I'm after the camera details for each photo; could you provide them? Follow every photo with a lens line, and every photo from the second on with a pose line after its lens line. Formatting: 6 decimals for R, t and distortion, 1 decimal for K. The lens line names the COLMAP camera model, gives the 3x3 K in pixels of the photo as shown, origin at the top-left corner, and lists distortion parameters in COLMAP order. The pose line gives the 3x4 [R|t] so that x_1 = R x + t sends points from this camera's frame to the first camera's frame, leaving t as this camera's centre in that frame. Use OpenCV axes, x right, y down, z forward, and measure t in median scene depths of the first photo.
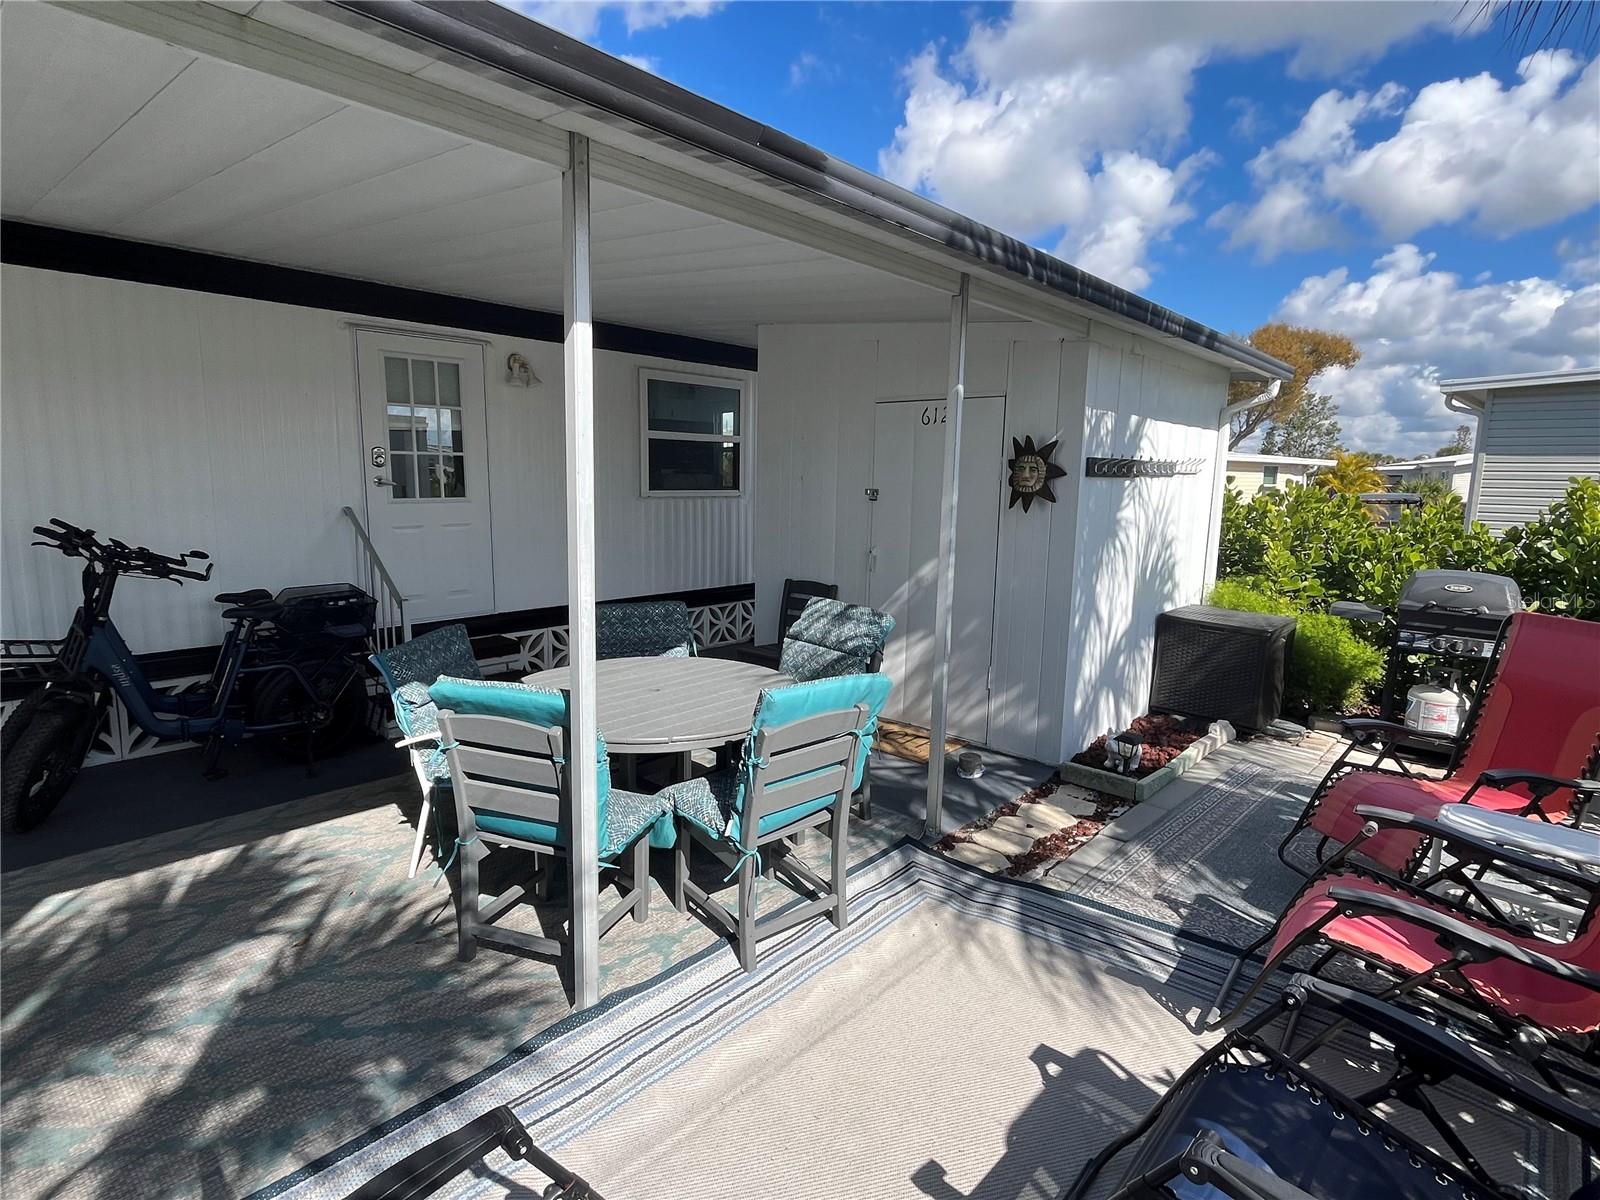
lens RADIAL K [[820.7, 0, 800.0], [0, 820.7, 600.0], [0, 0, 1]] dist [-0.003931, -0.001811]
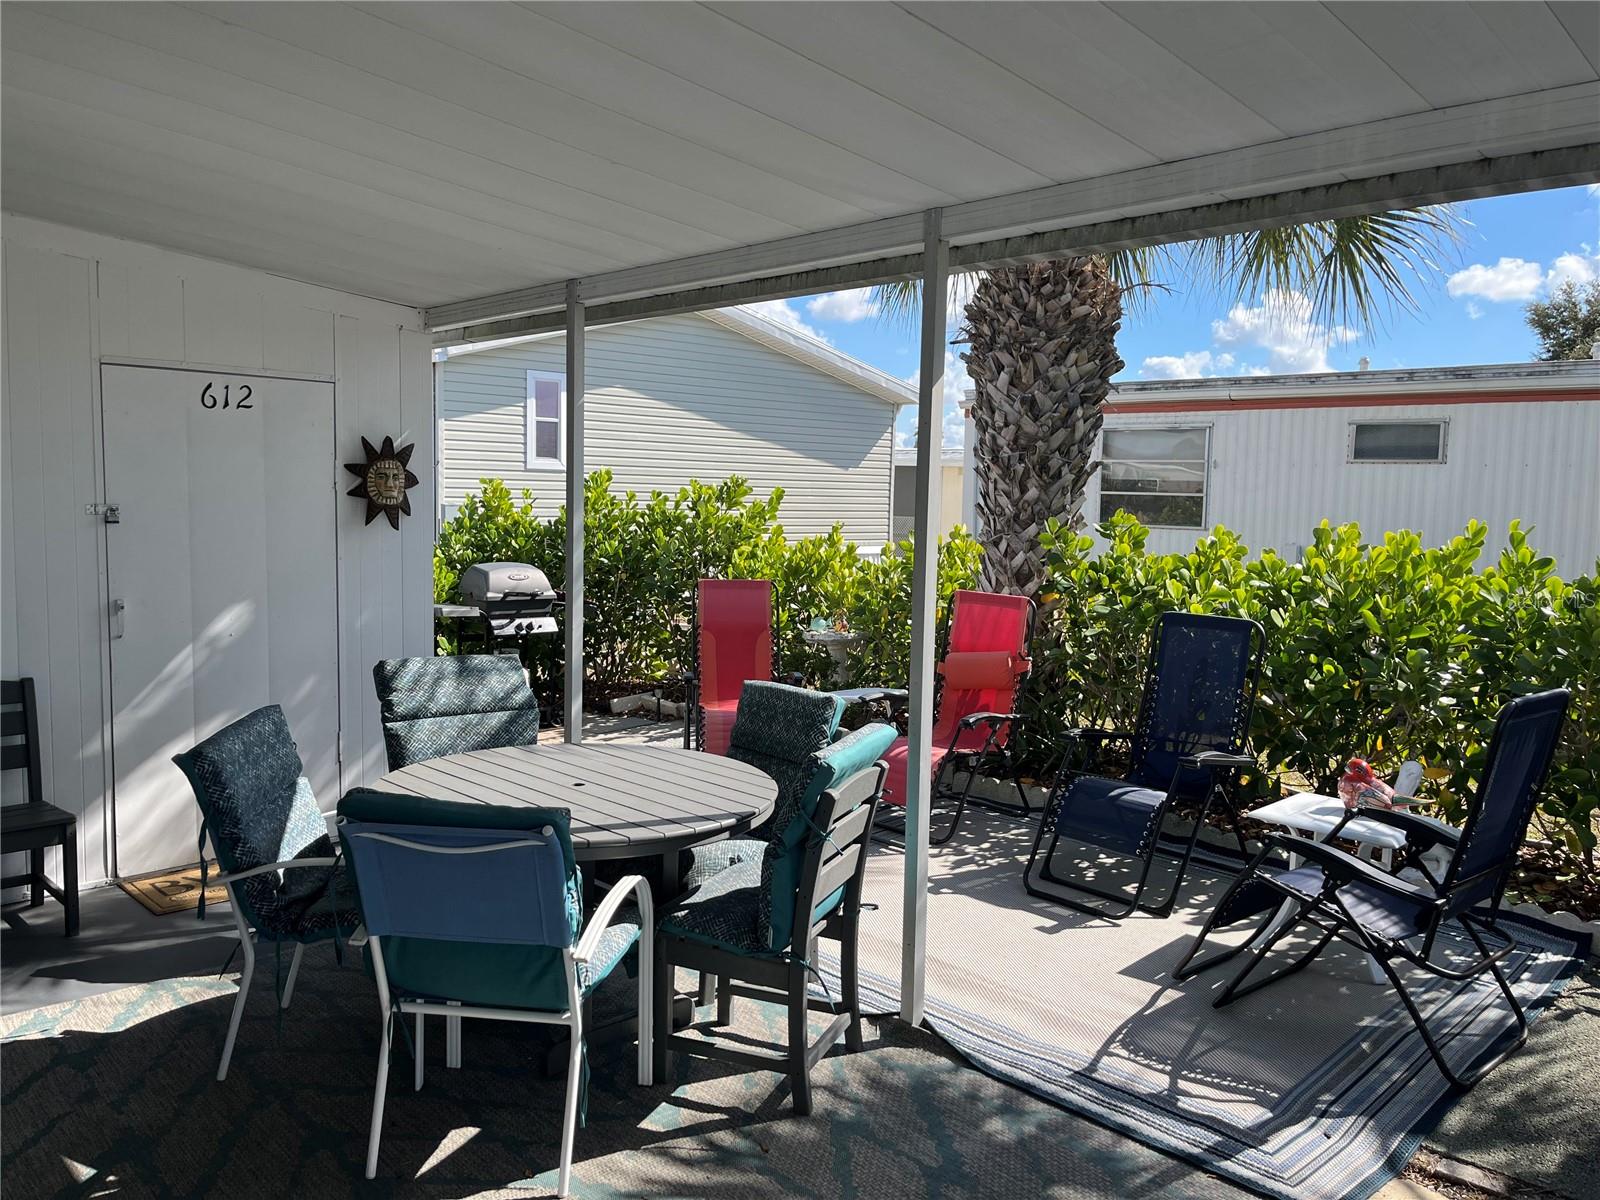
lens RADIAL K [[1223.8, 0, 800.0], [0, 1223.8, 600.0], [0, 0, 1]] dist [0.063718, 0.002812]
pose [[0.061577, -0.111313, 0.991876, -1.042599], [0.135415, 0.985505, 0.102191, -0.119645], [-0.988874, 0.128023, 0.075758, 0.571134]]
